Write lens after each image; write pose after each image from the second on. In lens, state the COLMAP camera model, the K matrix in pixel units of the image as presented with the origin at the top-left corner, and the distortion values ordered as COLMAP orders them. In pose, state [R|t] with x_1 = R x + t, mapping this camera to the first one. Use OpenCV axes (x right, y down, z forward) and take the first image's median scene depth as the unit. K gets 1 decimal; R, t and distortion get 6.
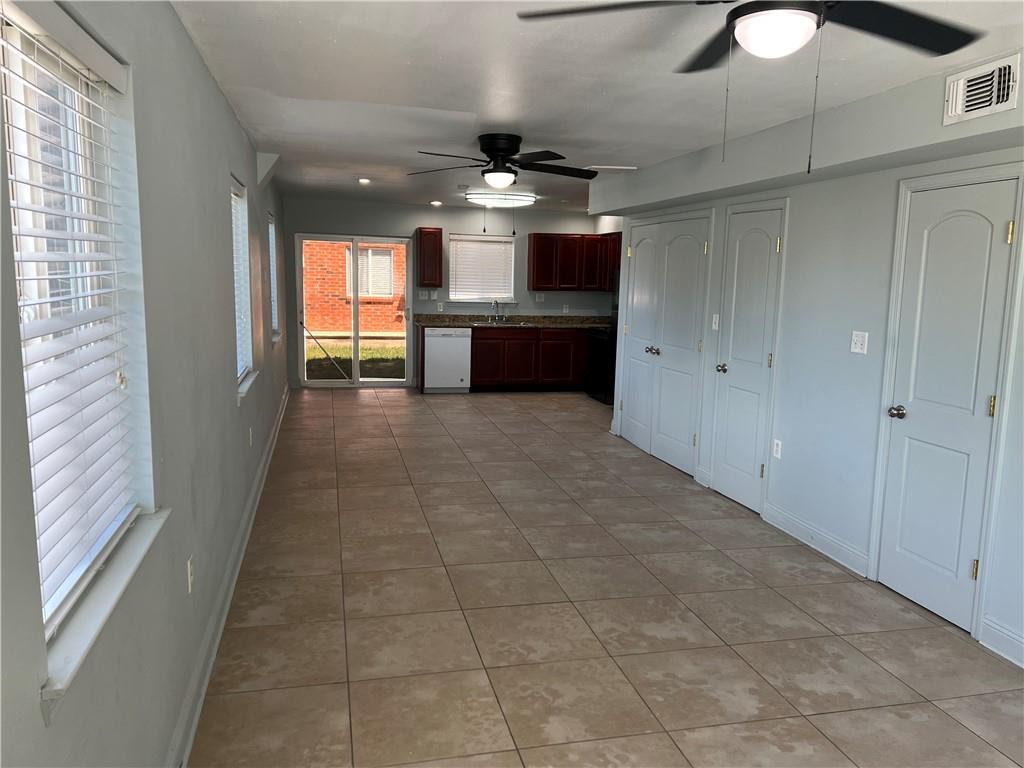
lens RADIAL K [[777.8, 0, 514.3], [0, 777.8, 387.2], [0, 0, 1]] dist [0.065613, -0.065210]
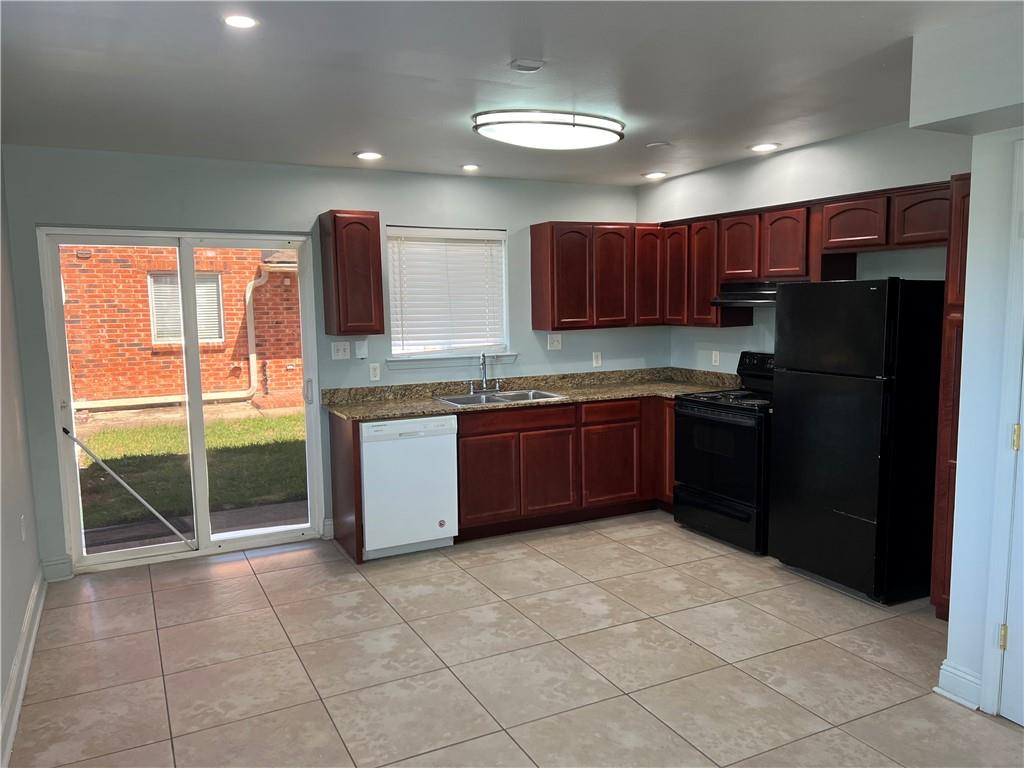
lens RADIAL K [[777.8, 0, 517.7], [0, 777.8, 381.5], [0, 0, 1]] dist [0.065613, -0.065210]
pose [[0.971258, -0.063423, 0.229423, -0.121940], [0.072437, 0.996889, -0.031073, -0.075186], [-0.226738, 0.046799, 0.972831, 0.495695]]
